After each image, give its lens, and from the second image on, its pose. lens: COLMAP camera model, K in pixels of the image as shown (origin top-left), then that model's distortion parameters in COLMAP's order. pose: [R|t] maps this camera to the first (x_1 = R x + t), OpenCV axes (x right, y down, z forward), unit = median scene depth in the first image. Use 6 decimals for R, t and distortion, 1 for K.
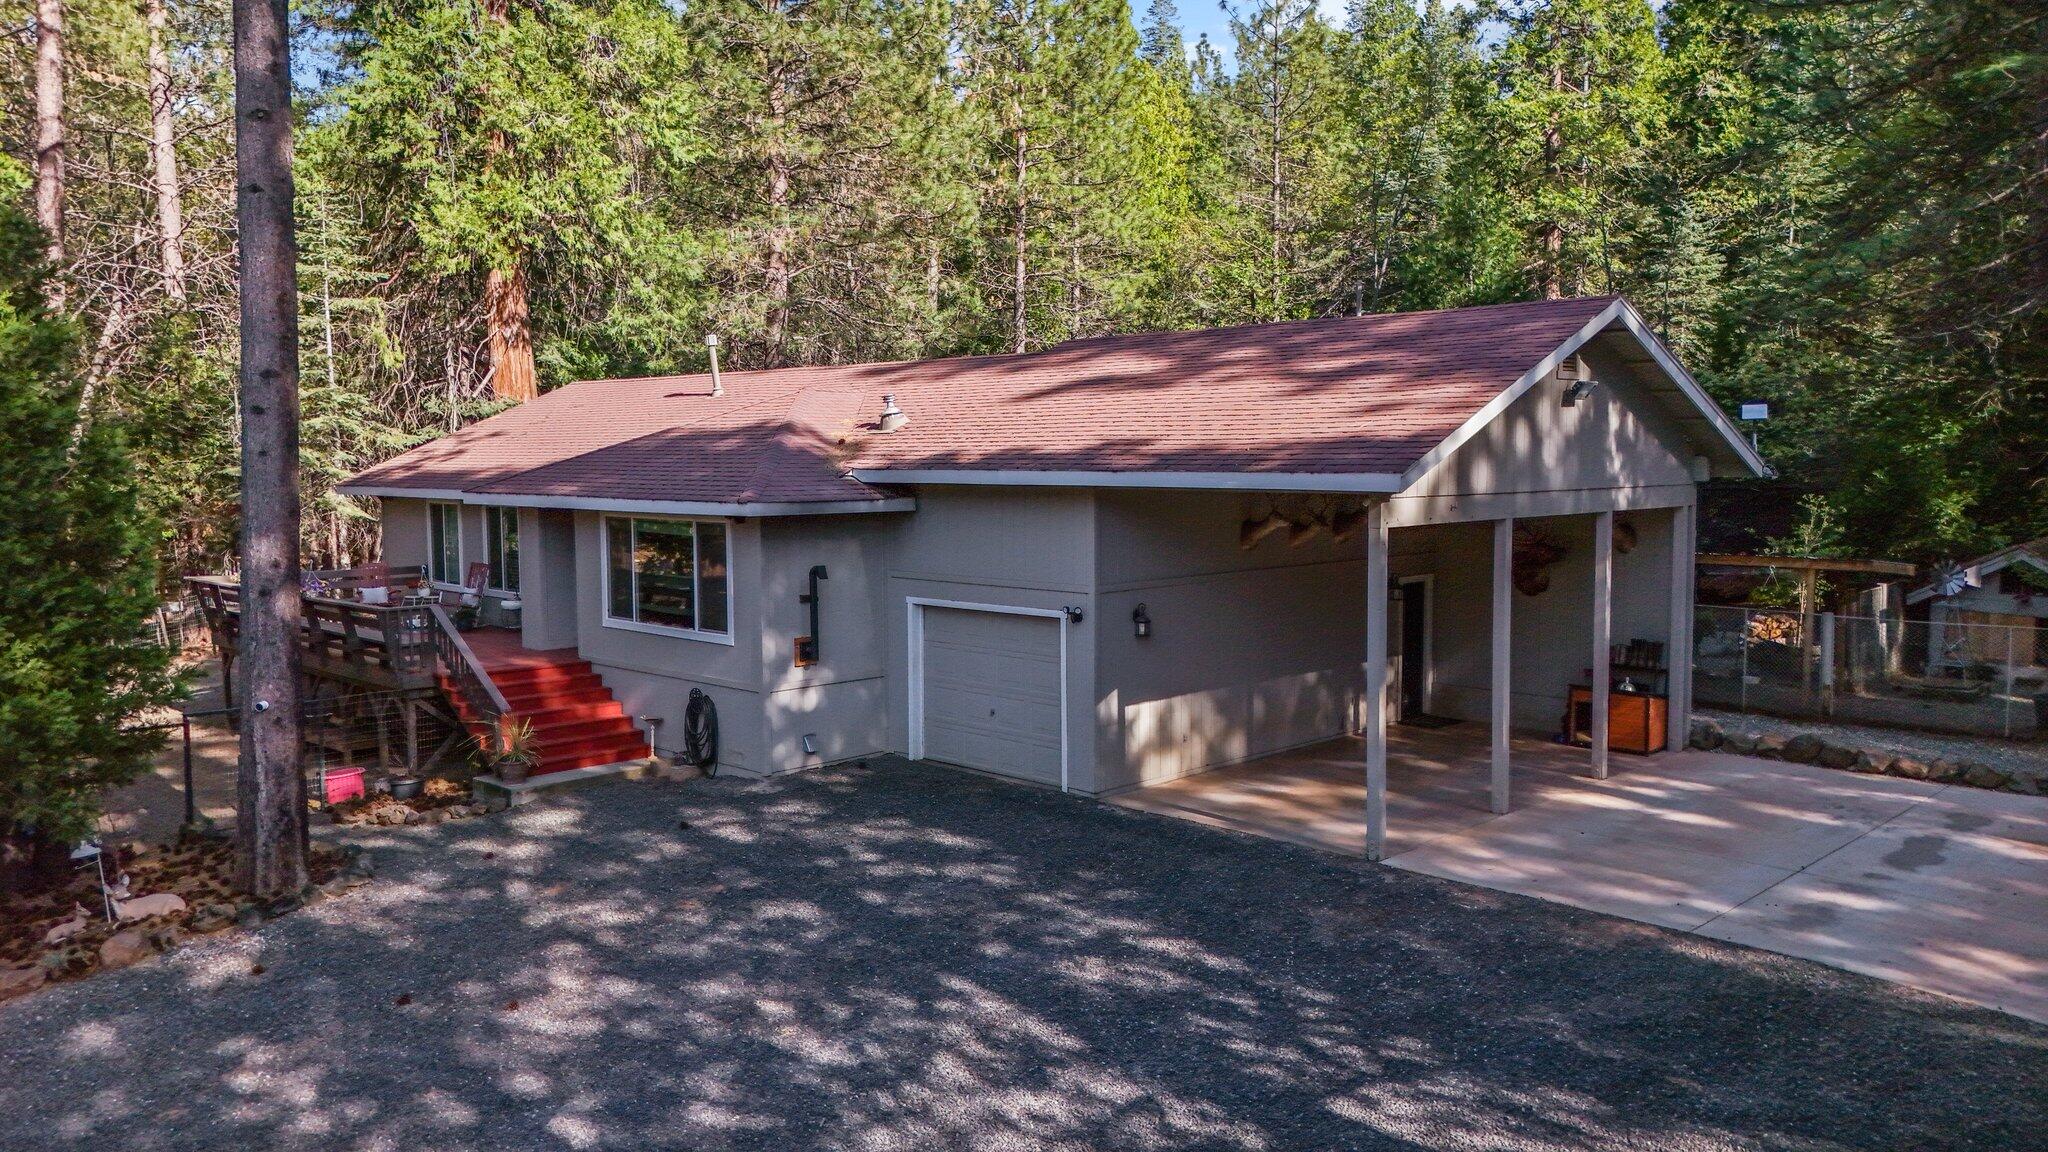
lens RADIAL K [[1510.1, 0, 1015.4], [0, 1510.1, 570.1], [0, 0, 1]] dist [0.049414, -0.025070]
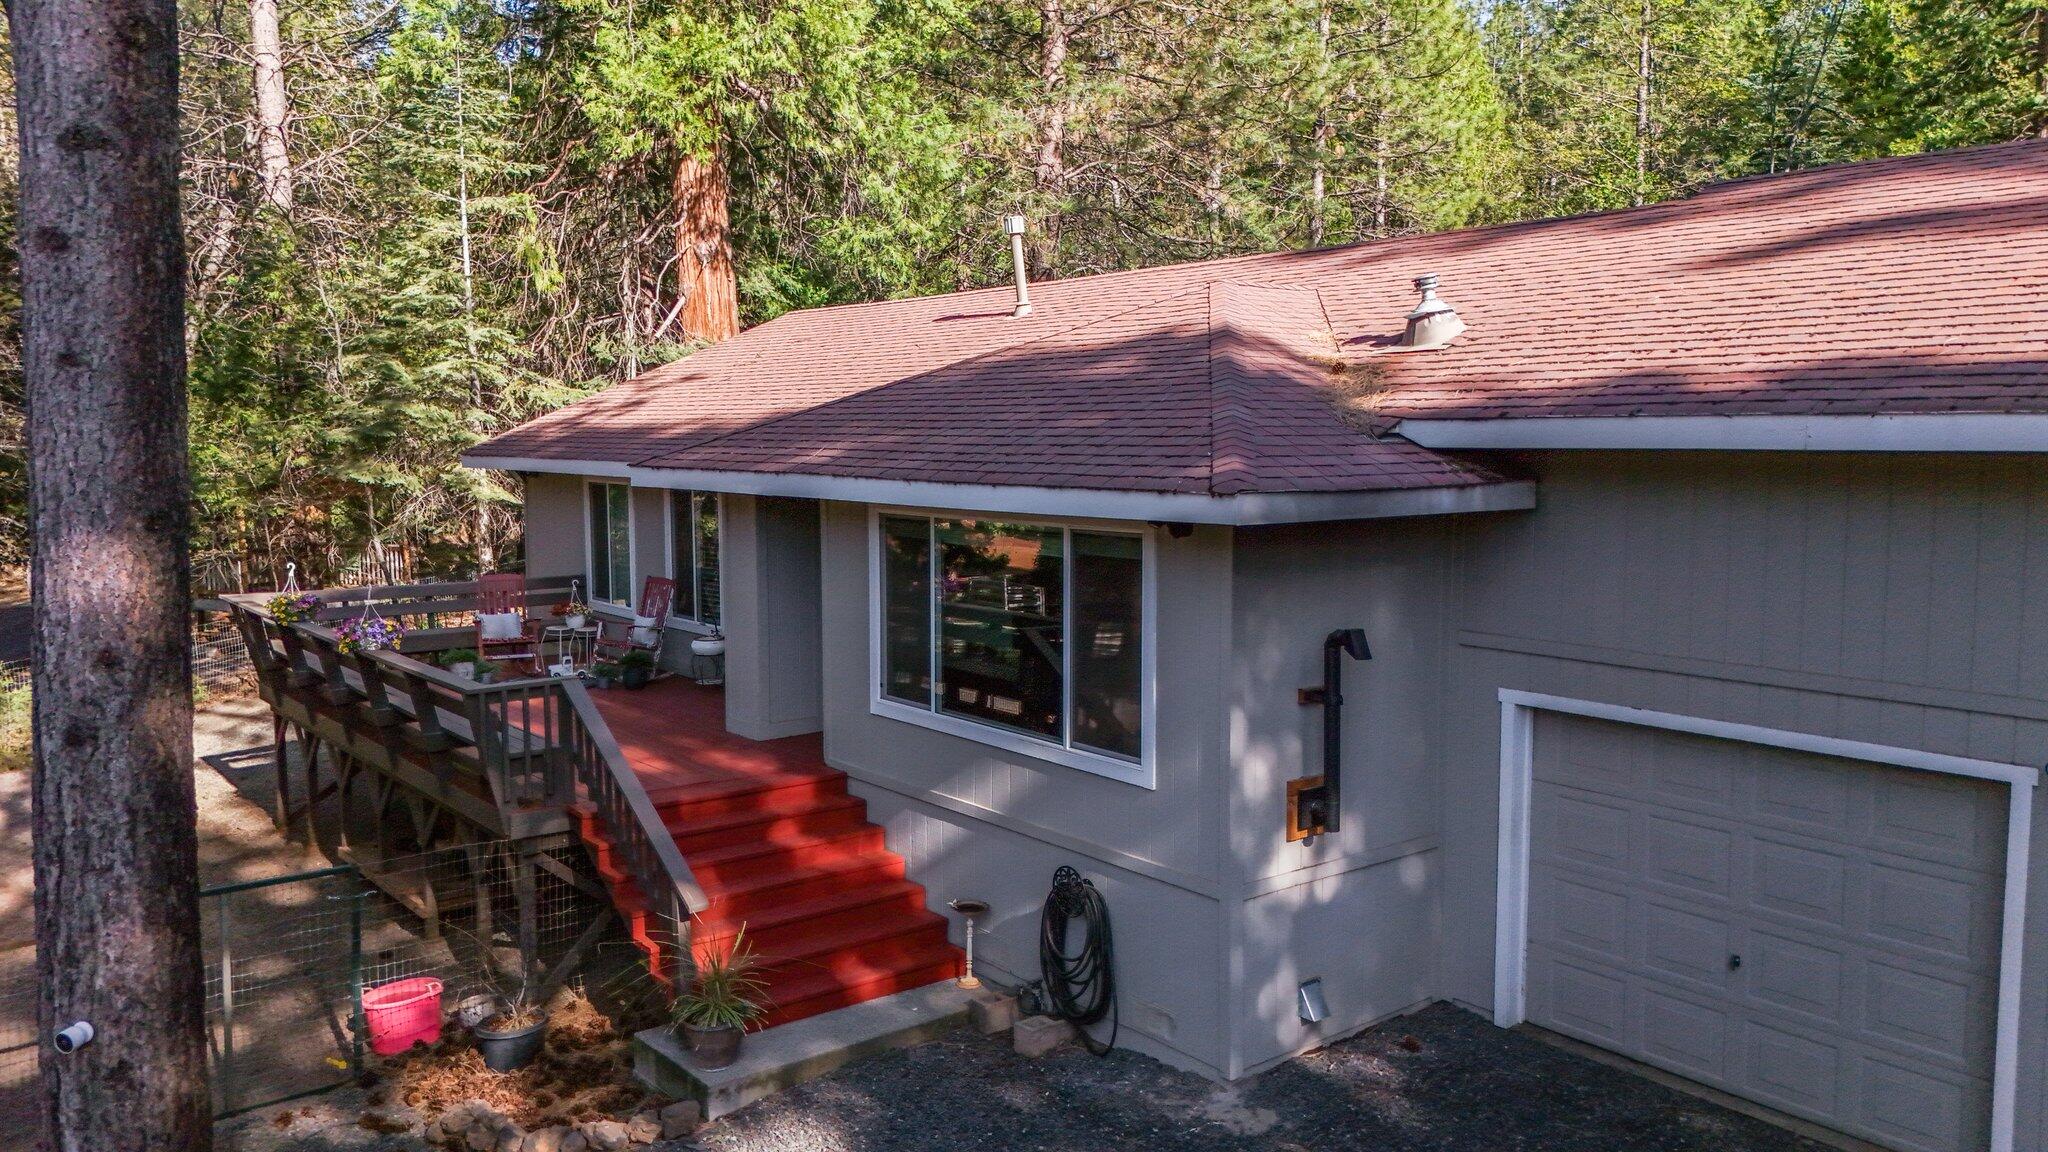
lens RADIAL K [[1510.1, 0, 1005.0], [0, 1510.1, 569.7], [0, 0, 1]] dist [0.049414, -0.025070]
pose [[0.992420, 0.012010, -0.122304, -0.108192], [-0.010099, 0.999817, 0.016234, -0.016498], [0.122476, -0.014875, 0.992360, 0.319610]]
